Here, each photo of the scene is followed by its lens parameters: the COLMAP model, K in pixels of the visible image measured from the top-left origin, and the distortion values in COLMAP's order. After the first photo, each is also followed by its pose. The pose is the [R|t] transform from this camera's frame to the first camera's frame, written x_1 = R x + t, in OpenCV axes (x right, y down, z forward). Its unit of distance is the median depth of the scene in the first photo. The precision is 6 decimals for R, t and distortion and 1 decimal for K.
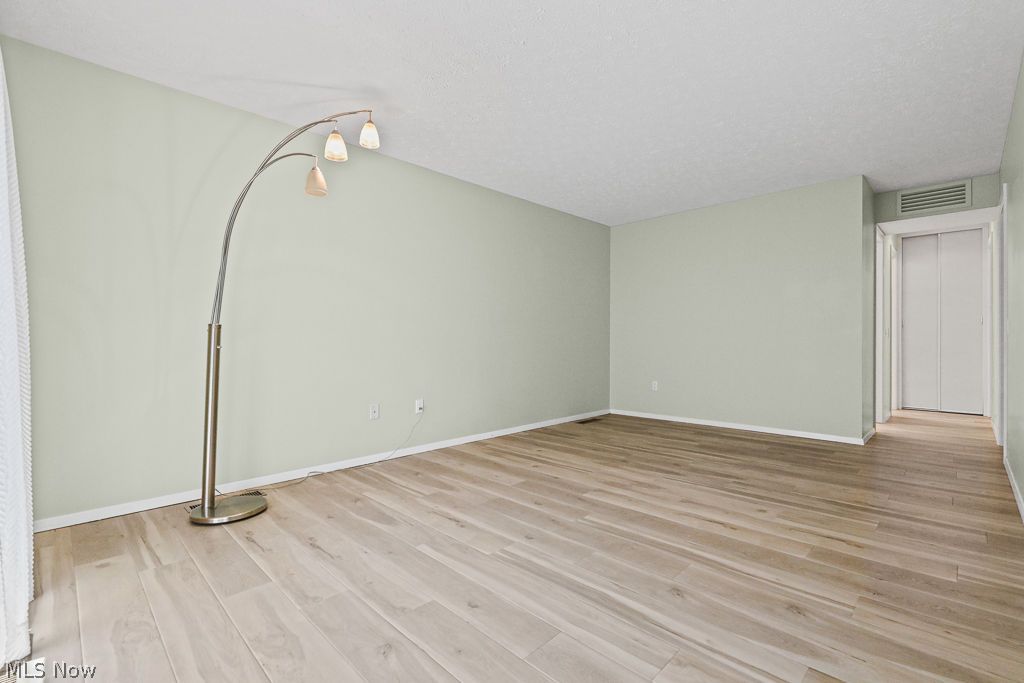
lens RADIAL K [[444.8, 0, 518.9], [0, 444.8, 345.8], [0, 0, 1]] dist [0.000089, -0.000137]
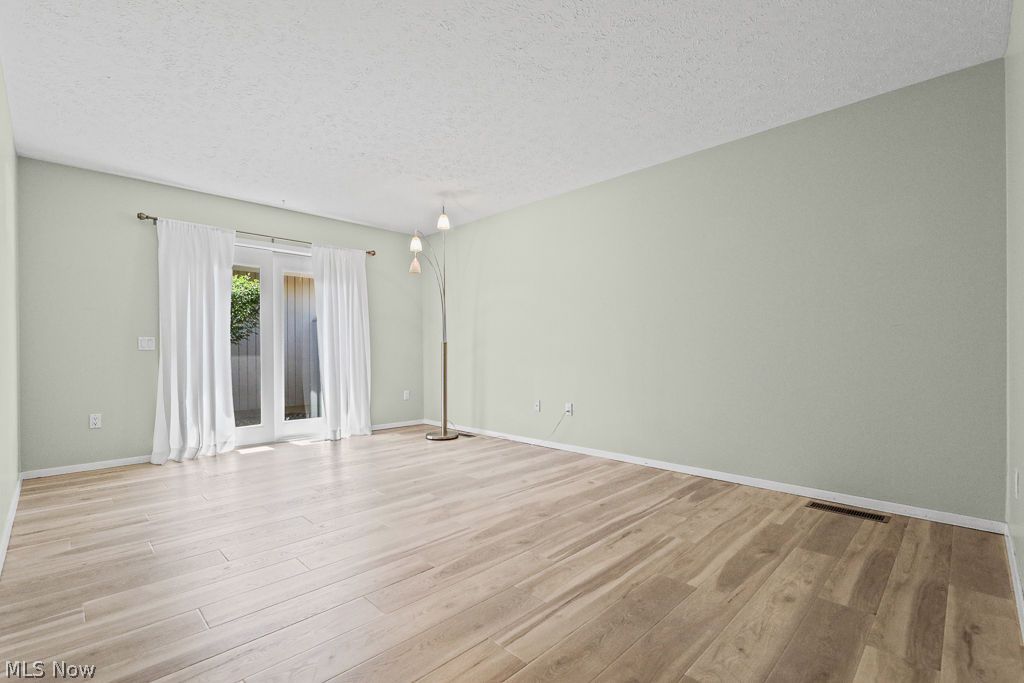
lens RADIAL K [[444.8, 0, 518.9], [0, 444.8, 345.8], [0, 0, 1]] dist [0.000089, -0.000137]
pose [[0.026574, -0.007128, -0.999621, 1.191296], [-0.002028, 0.999972, -0.007185, -0.015873], [0.999645, 0.002219, 0.026559, 1.153322]]
